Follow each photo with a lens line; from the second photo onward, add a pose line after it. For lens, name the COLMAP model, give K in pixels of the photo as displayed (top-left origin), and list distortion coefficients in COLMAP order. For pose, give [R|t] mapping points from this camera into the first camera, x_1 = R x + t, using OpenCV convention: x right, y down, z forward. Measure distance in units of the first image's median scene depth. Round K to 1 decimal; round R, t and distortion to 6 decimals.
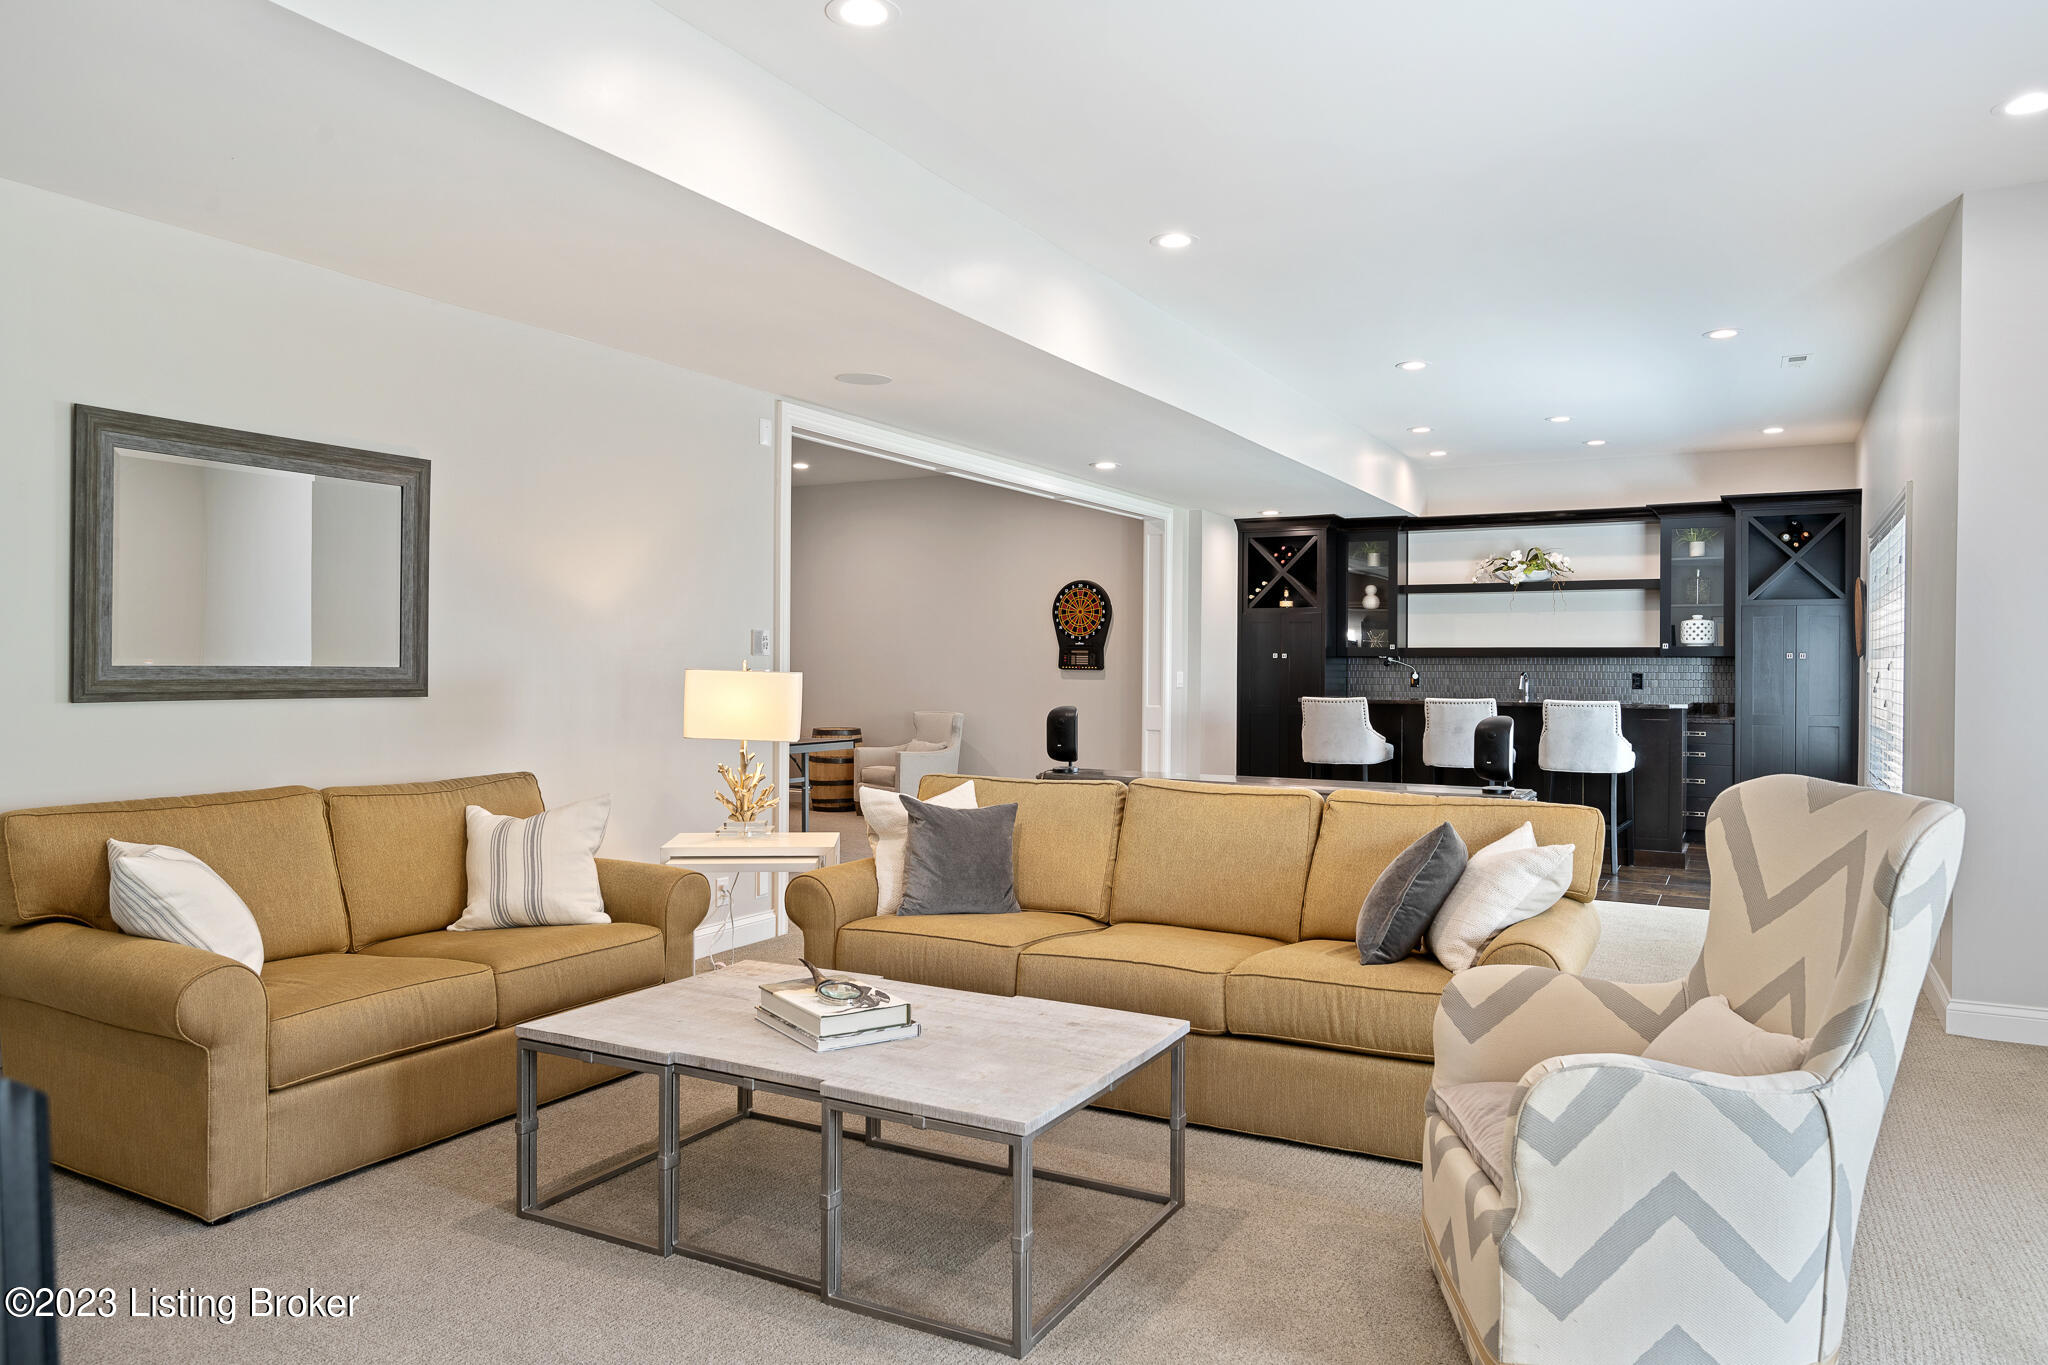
lens RADIAL K [[1354.2, 0, 1016.9], [0, 1354.2, 678.8], [0, 0, 1]] dist [0.001718, 0.000799]
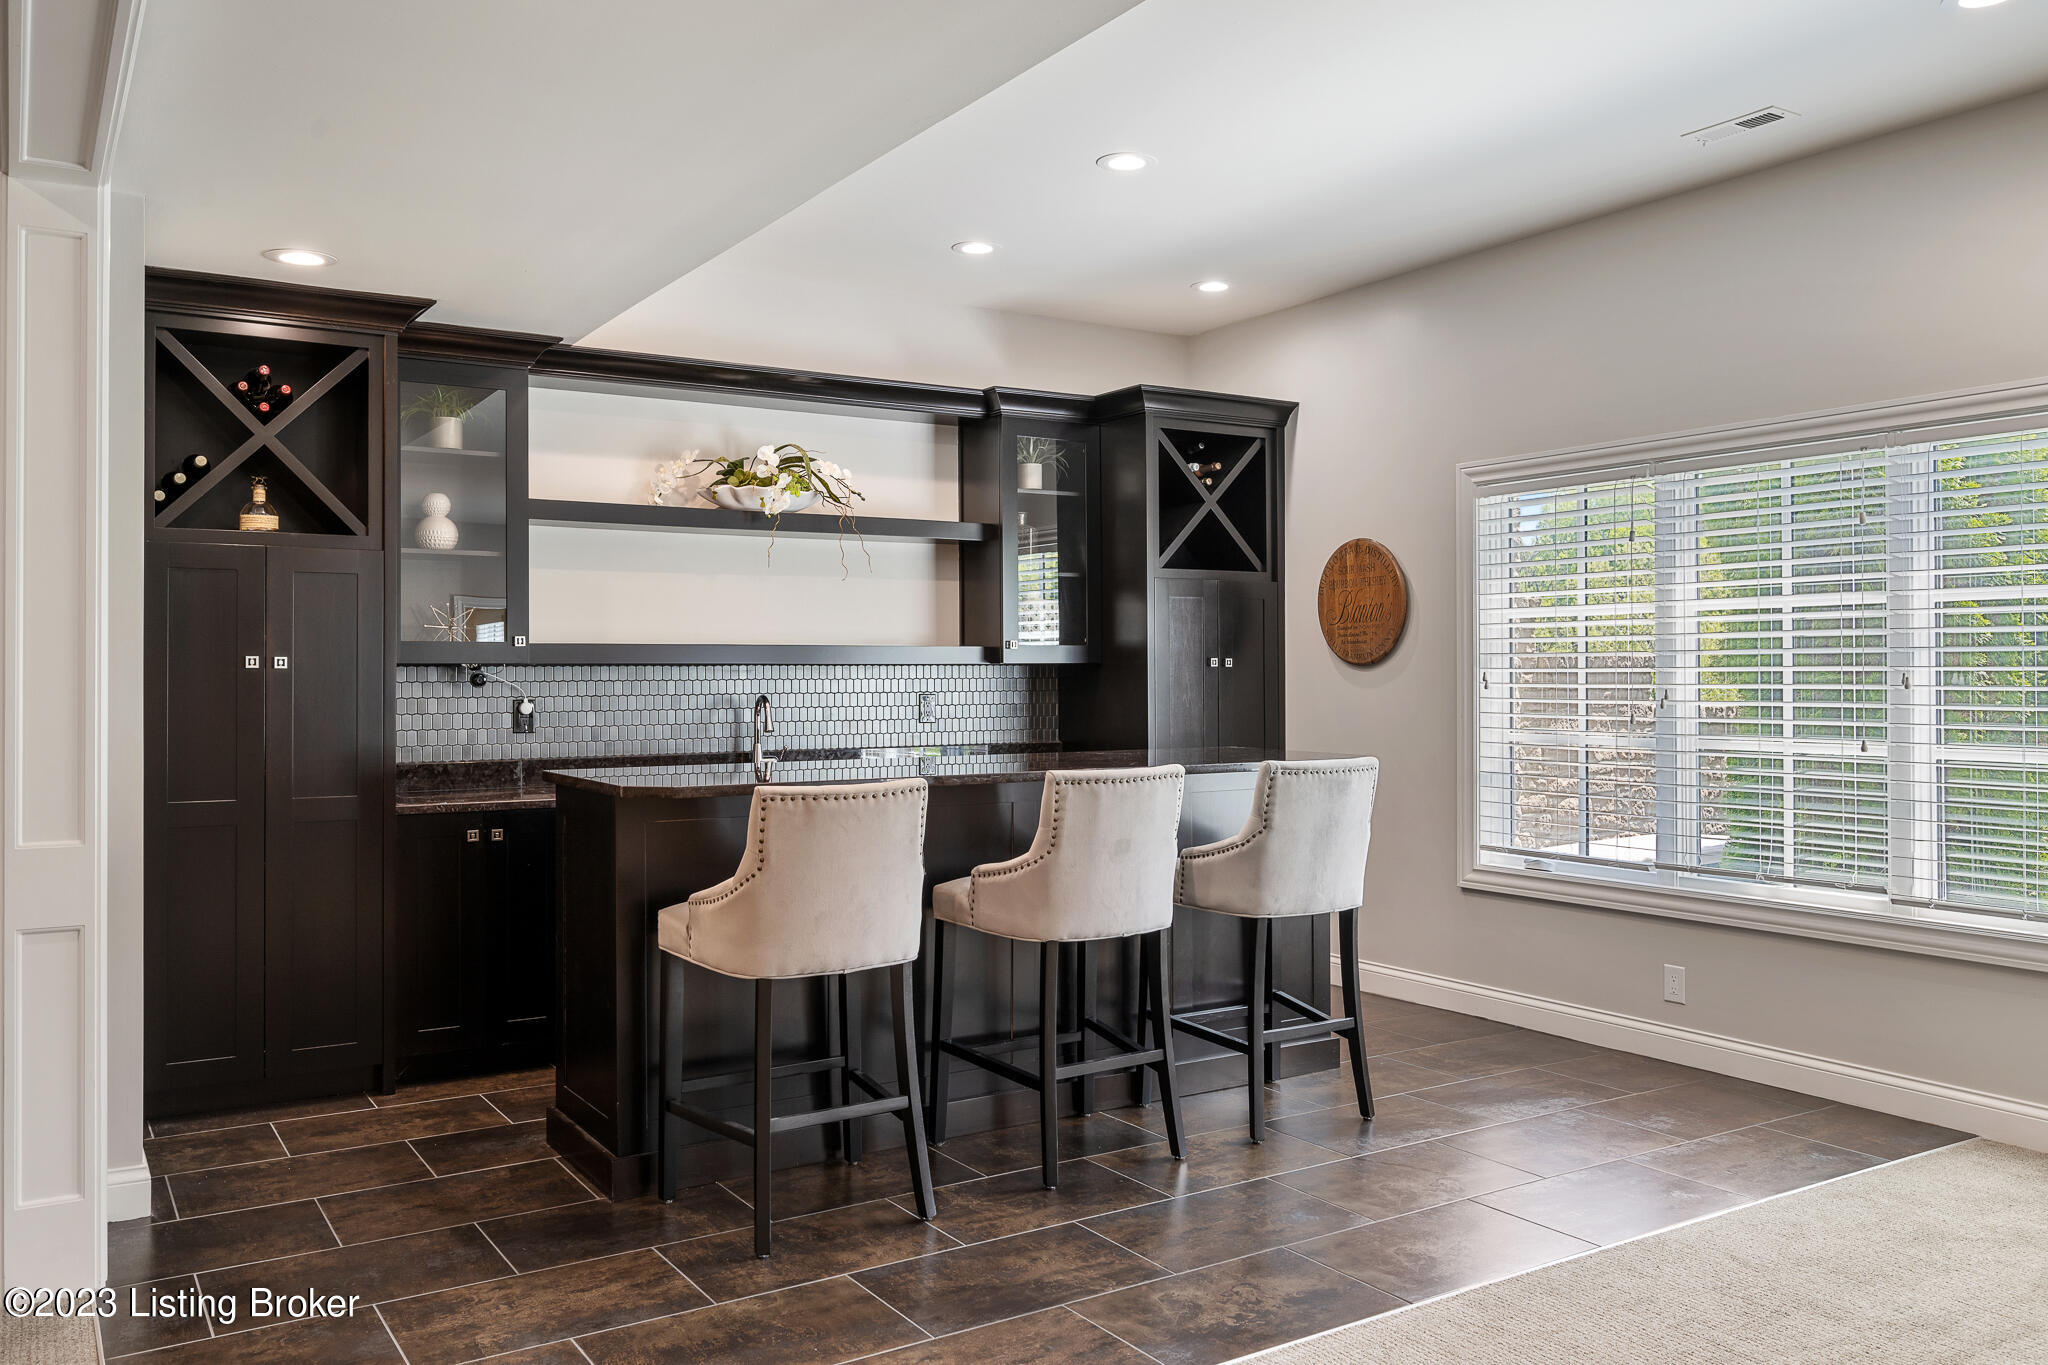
lens RADIAL K [[1582.3, 0, 1018.7], [0, 1582.3, 675.9], [0, 0, 1]] dist [0.006821, 0.001661]
pose [[0.476842, -0.010270, 0.878929, -0.101230], [0.013903, 0.999895, 0.004141, -0.014793], [-0.878879, 0.010245, 0.476935, 0.740482]]
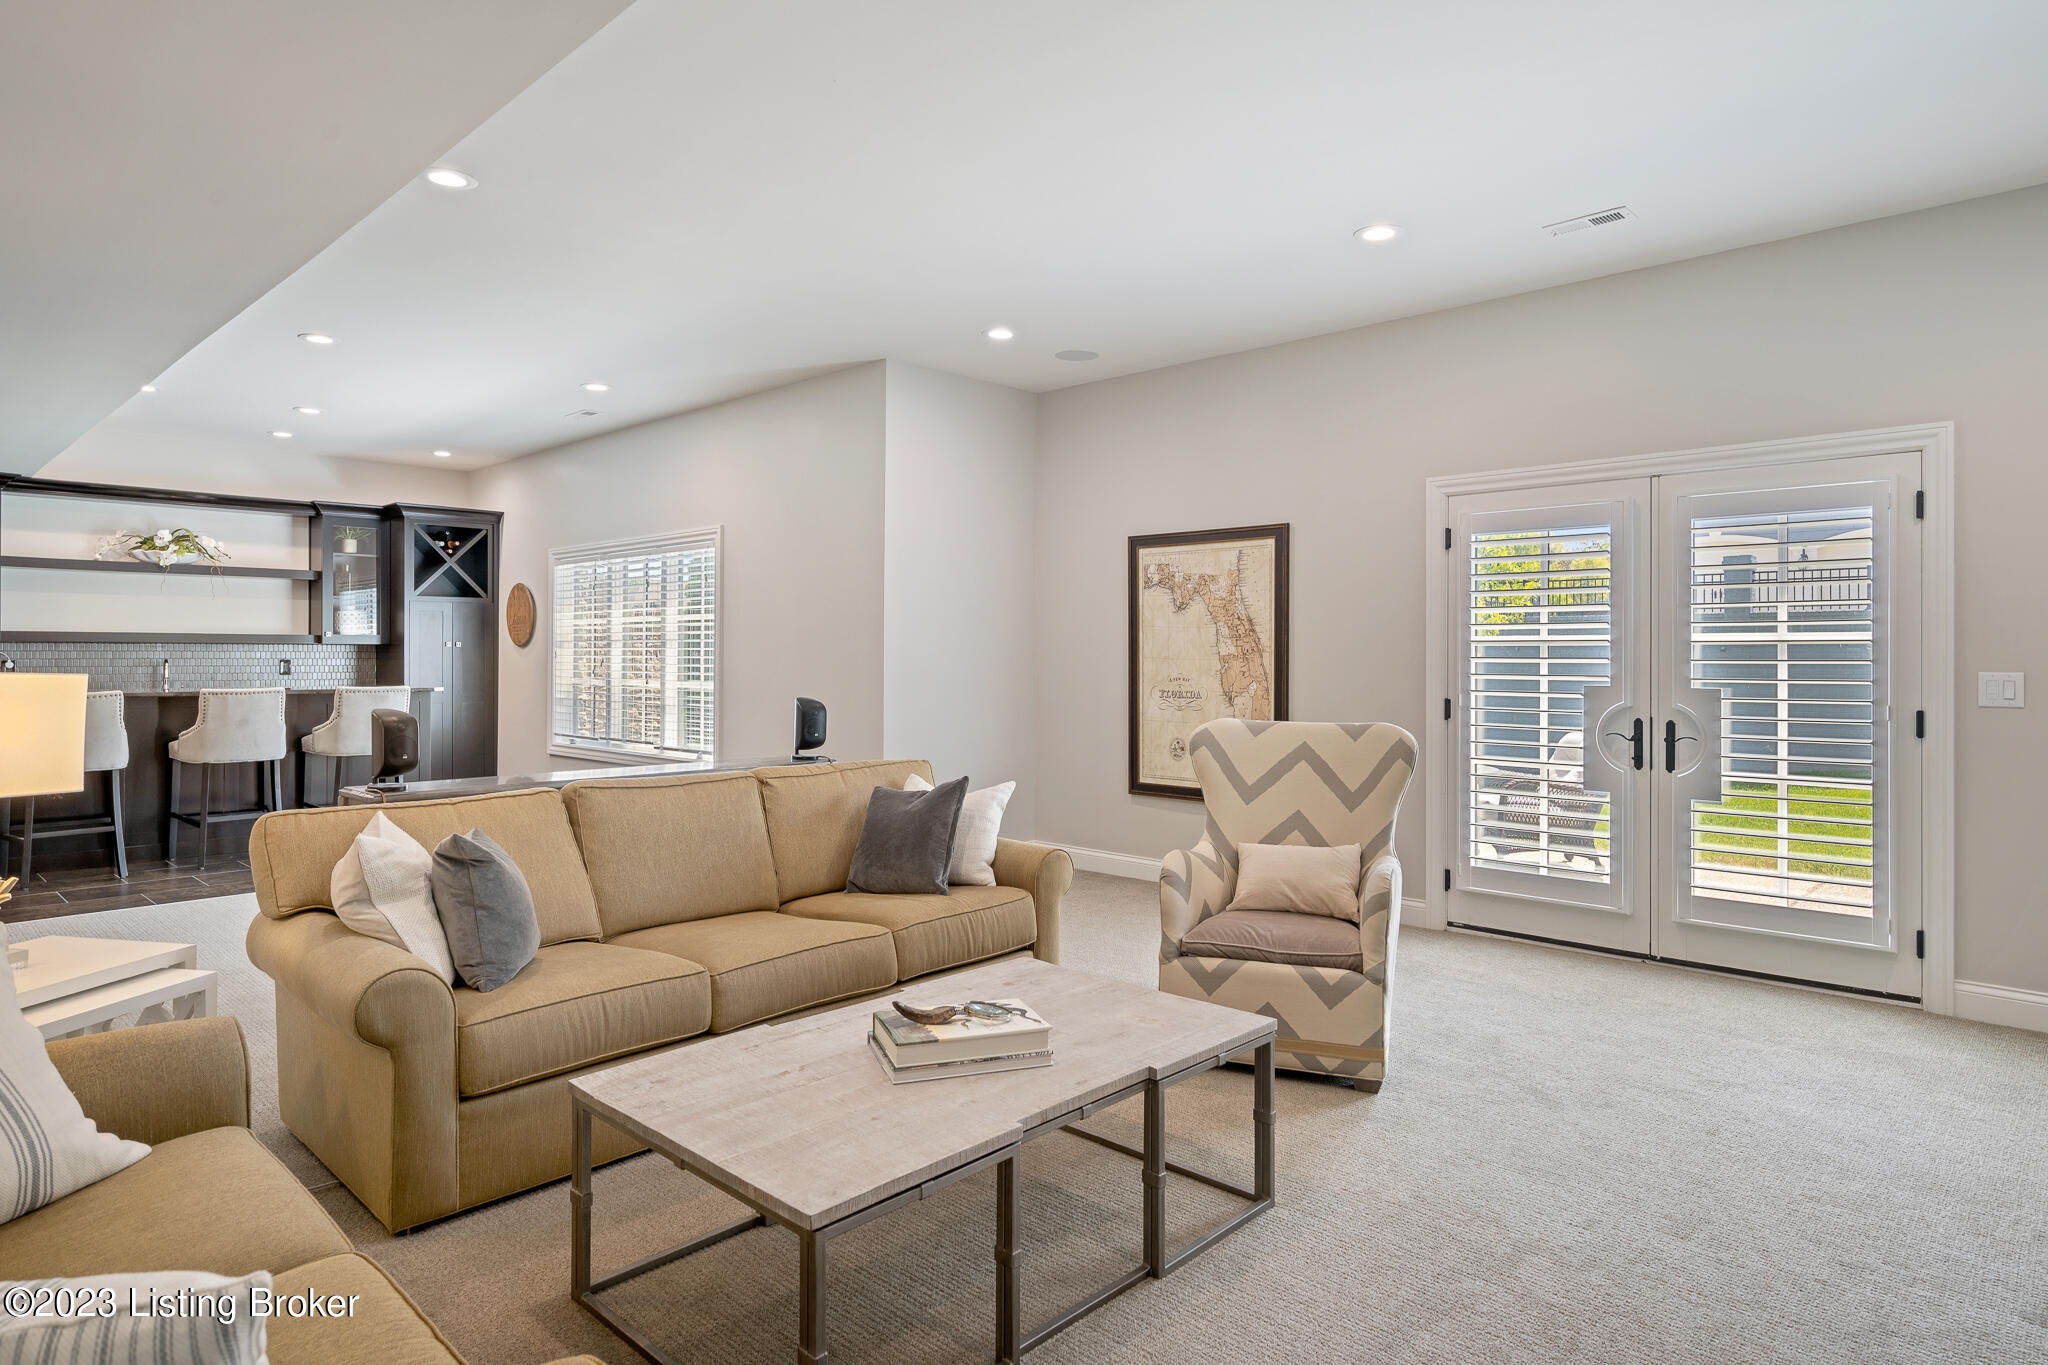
lens RADIAL K [[1162.8, 0, 1029.9], [0, 1162.8, 642.2], [0, 0, 1]] dist [-0.007274, -0.000125]
pose [[0.251412, 0.006586, 0.967858, -0.293832], [0.007015, 0.999938, -0.008626, -0.005977], [-0.967855, 0.008959, 0.251350, 0.246970]]
